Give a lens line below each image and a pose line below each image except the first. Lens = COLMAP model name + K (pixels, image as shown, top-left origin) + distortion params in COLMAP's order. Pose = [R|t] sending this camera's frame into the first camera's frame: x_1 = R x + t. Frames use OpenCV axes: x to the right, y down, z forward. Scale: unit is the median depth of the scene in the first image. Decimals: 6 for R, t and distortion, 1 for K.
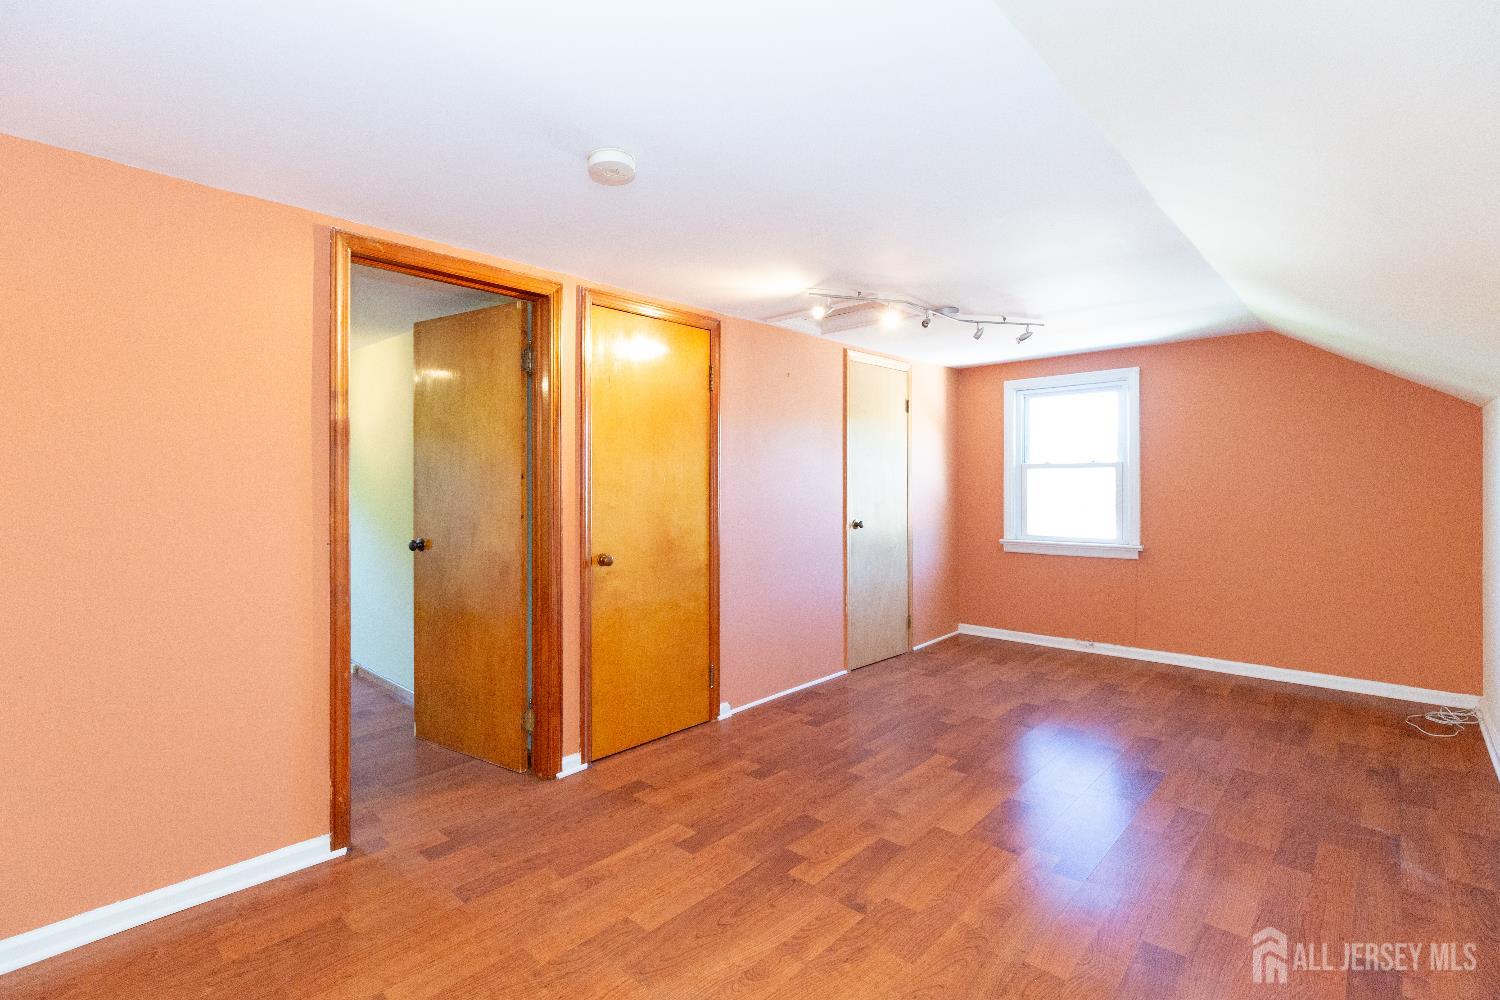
lens RADIAL K [[696.7, 0, 699.7], [0, 696.7, 484.3], [0, 0, 1]] dist [0.000634, -0.000497]
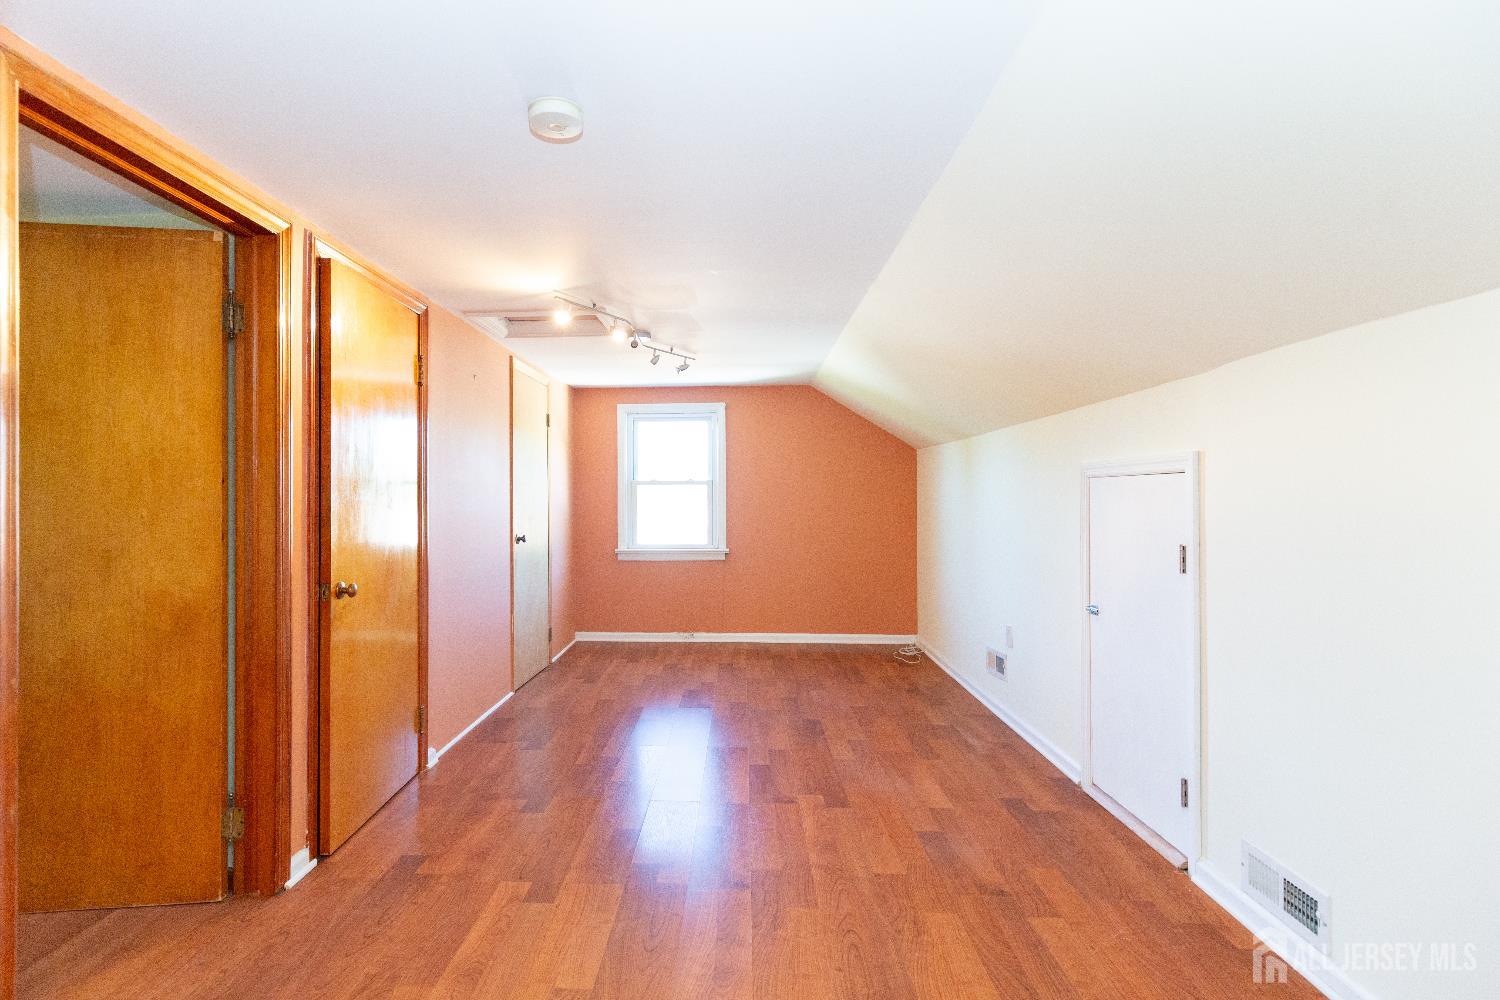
lens RADIAL K [[714.3, 0, 694.2], [0, 714.3, 500.2], [0, 0, 1]] dist [0.002550, 0.000248]
pose [[0.757570, 0.002627, 0.652749, -0.297754], [0.000158, 0.999991, -0.004207, 0.010183], [-0.652754, 0.003290, 0.757563, 0.113250]]
